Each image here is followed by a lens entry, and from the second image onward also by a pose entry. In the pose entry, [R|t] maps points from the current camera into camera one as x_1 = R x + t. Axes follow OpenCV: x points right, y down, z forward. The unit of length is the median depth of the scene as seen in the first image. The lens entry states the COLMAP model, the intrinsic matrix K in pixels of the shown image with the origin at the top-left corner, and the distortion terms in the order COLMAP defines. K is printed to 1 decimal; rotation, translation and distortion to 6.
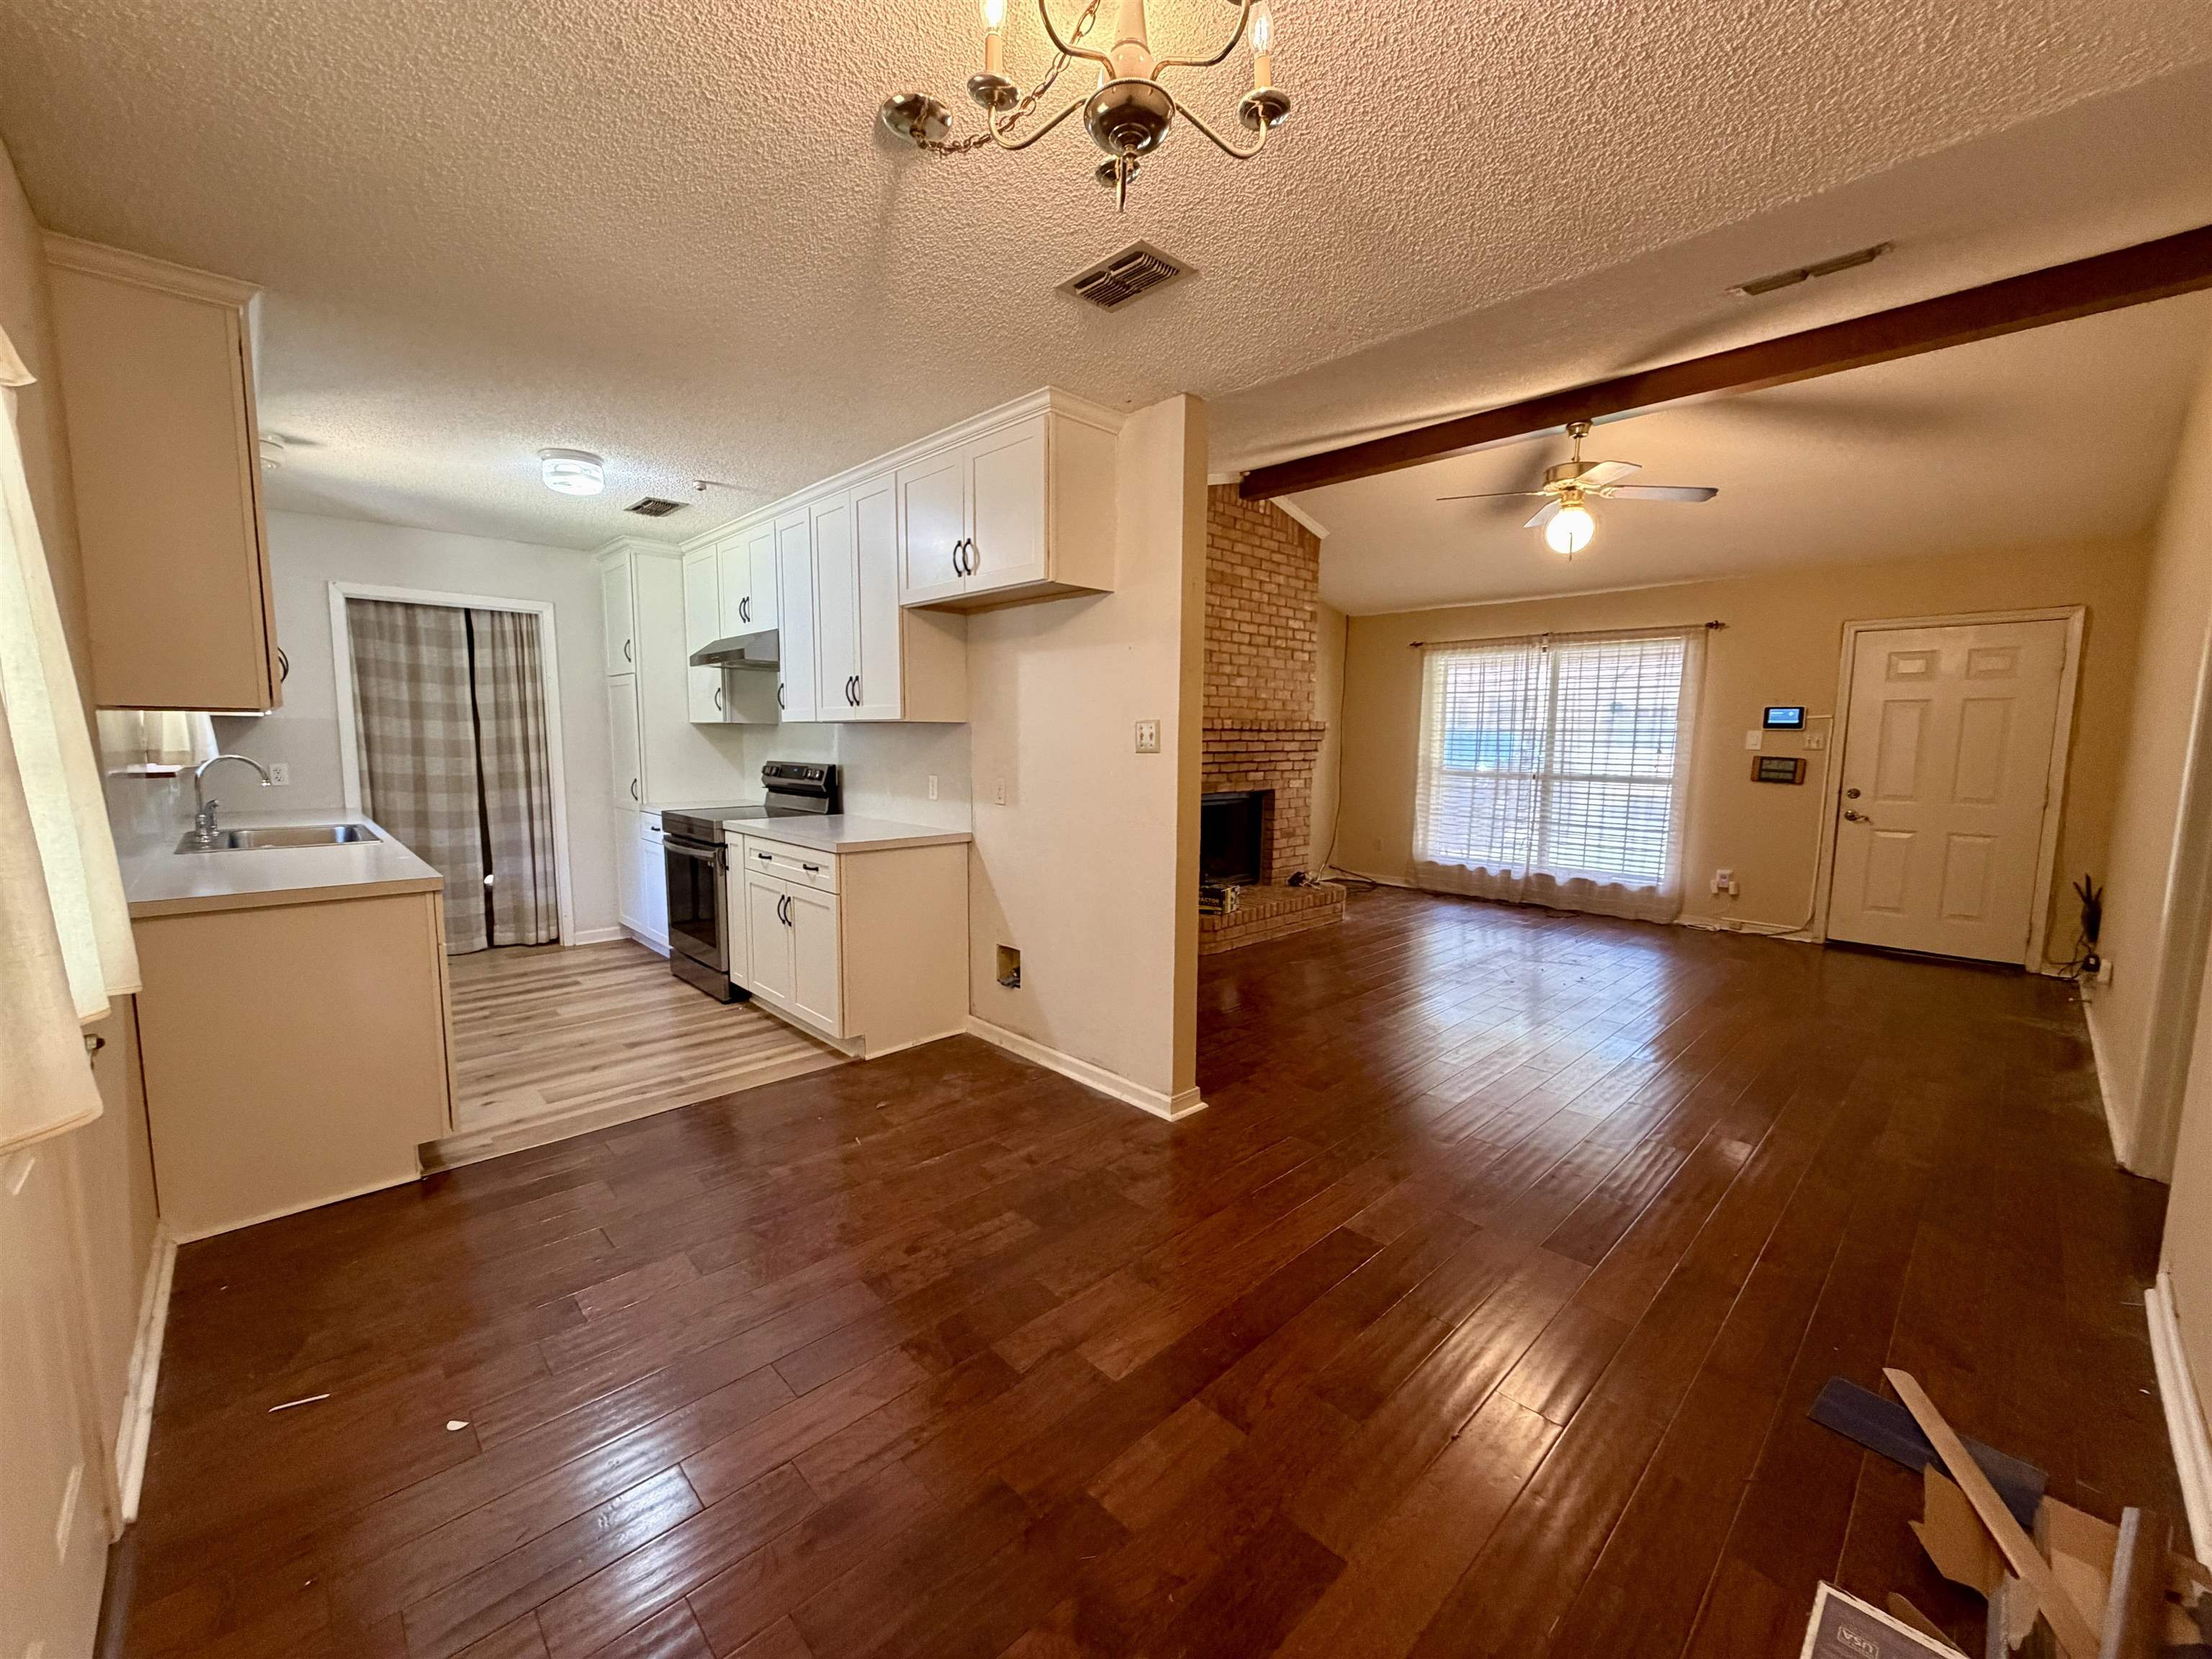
lens RADIAL K [[883.6, 0, 1099.1], [0, 883.6, 832.5], [0, 0, 1]] dist [-0.000151, 0.000271]
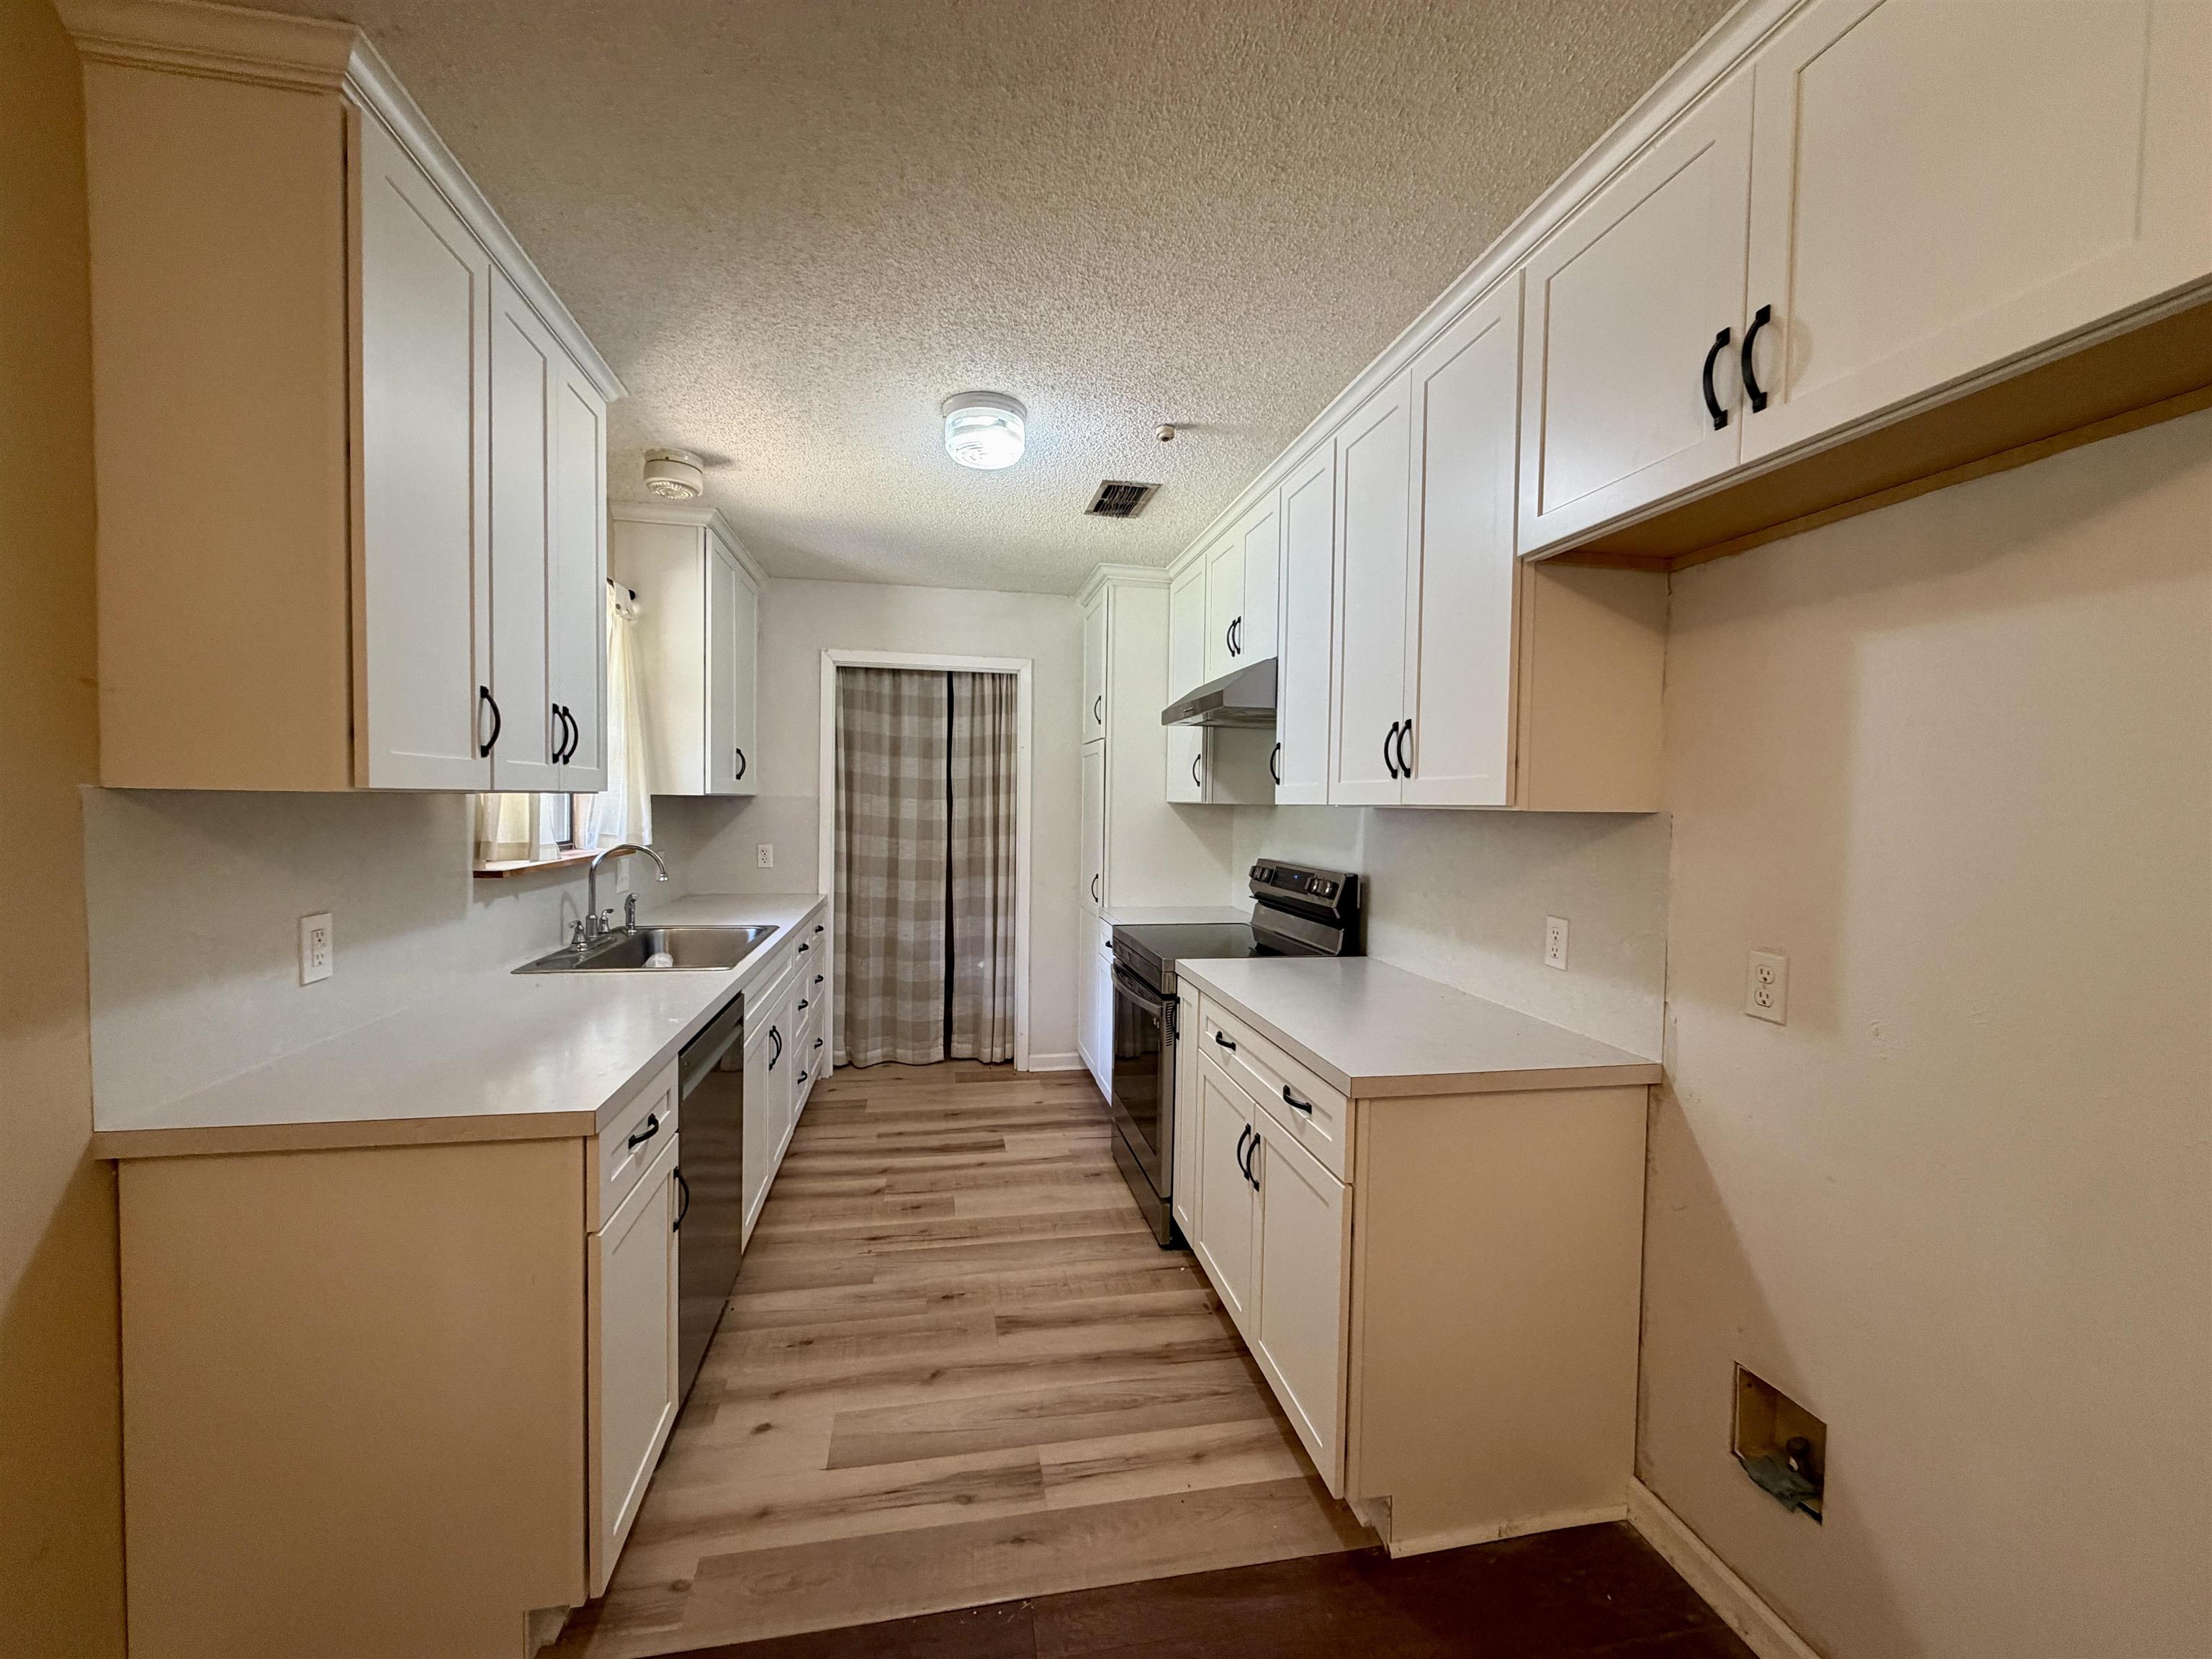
lens RADIAL K [[883.6, 0, 1099.1], [0, 883.6, 832.5], [0, 0, 1]] dist [-0.000151, 0.000271]
pose [[0.839269, 0.025169, -0.543134, -0.110625], [-0.069009, 0.995780, -0.060490, -0.052719], [0.539320, 0.088249, 0.837464, 0.367347]]
